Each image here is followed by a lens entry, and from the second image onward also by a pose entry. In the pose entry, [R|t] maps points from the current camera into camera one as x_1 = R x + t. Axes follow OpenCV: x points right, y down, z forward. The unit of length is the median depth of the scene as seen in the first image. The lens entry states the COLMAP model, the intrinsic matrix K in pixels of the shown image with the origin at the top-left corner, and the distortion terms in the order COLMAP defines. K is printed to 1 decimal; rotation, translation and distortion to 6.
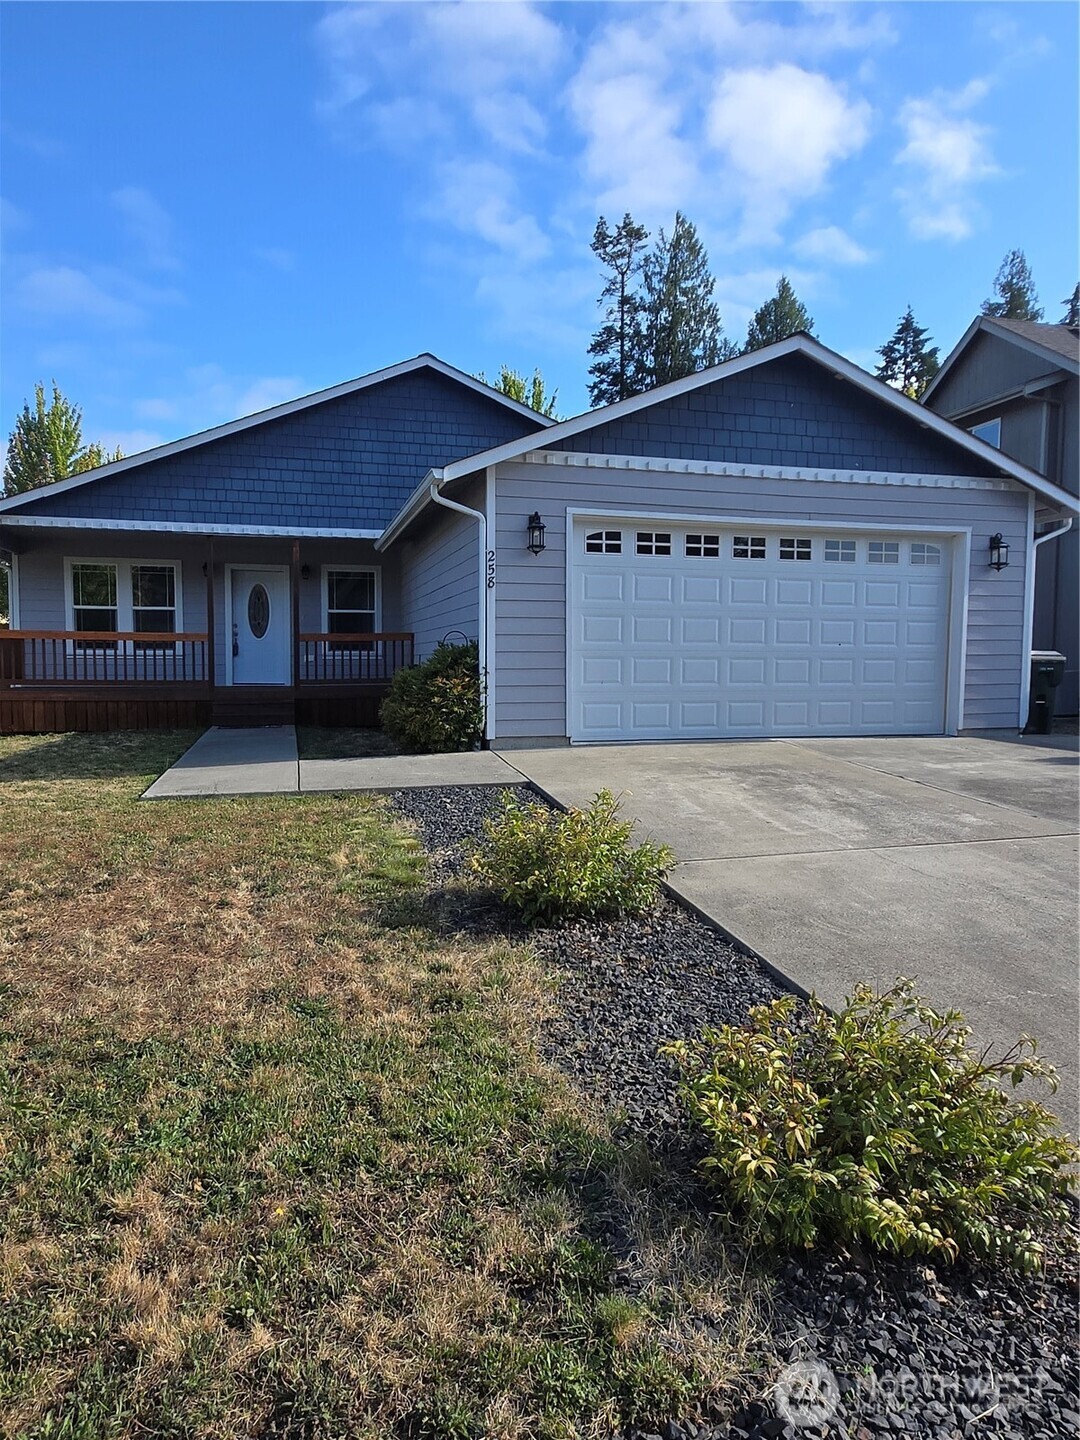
lens RADIAL K [[895.5, 0, 540.2], [0, 895.5, 734.4], [0, 0, 1]] dist [0.000553, 0.009481]
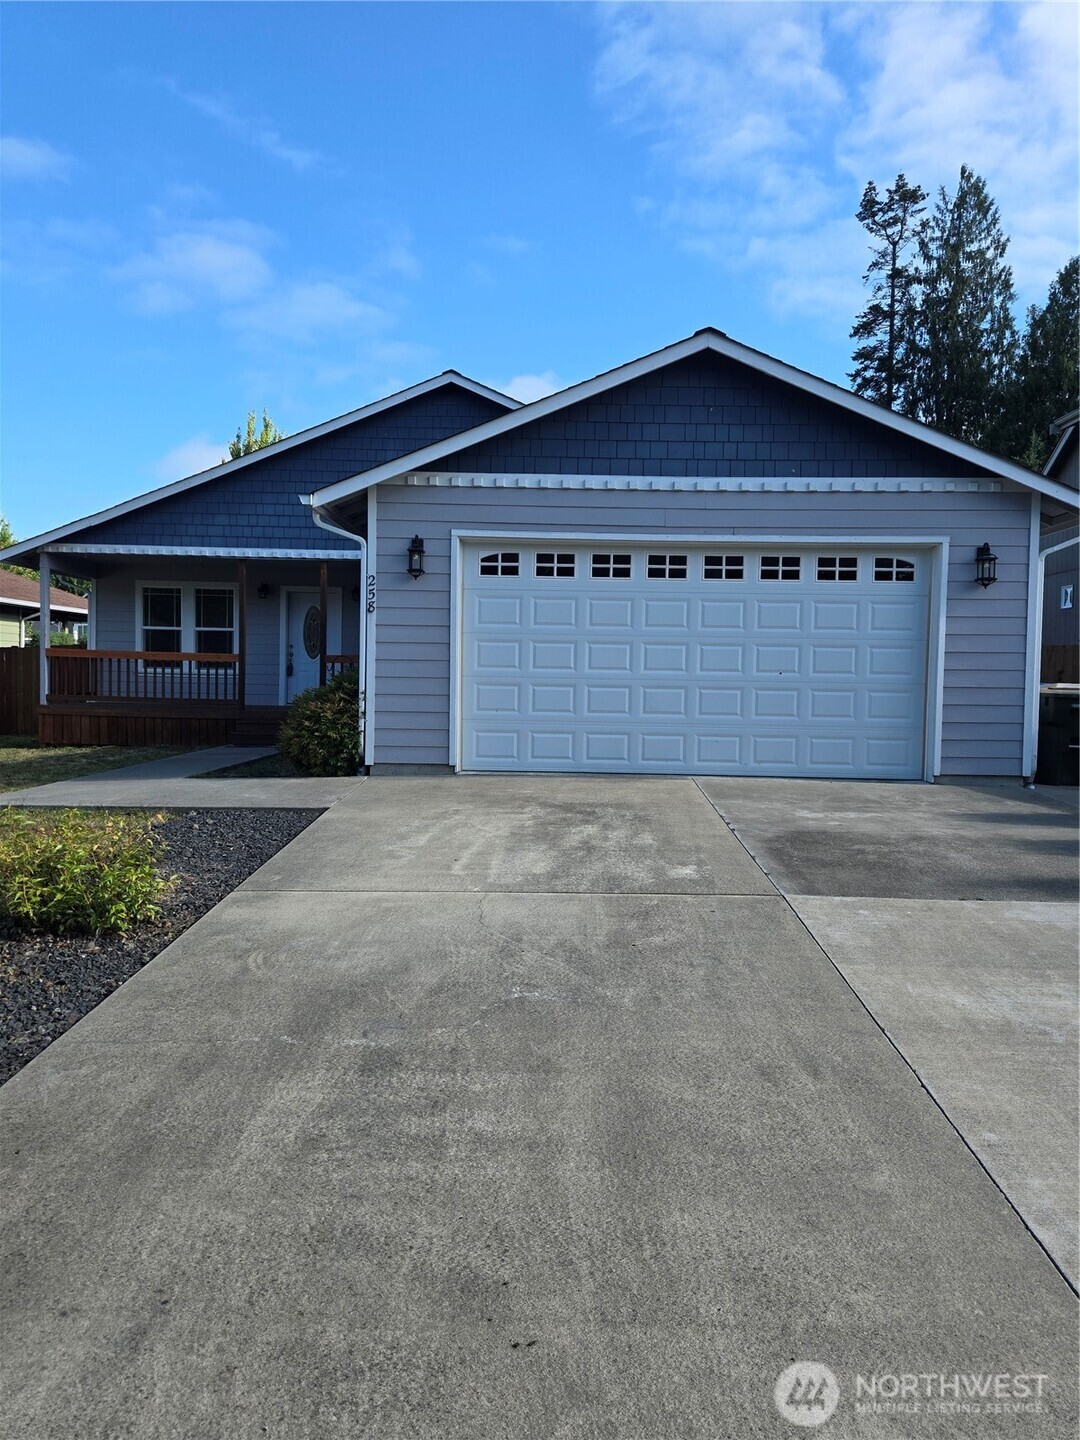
lens RADIAL K [[970.6, 0, 530.7], [0, 970.6, 726.2], [0, 0, 1]] dist [0.060970, -0.038870]
pose [[0.965491, 0.026694, -0.259064, 0.335989], [-0.036462, 0.998791, -0.032973, -0.007292], [0.257871, 0.041281, 0.965297, 0.010213]]
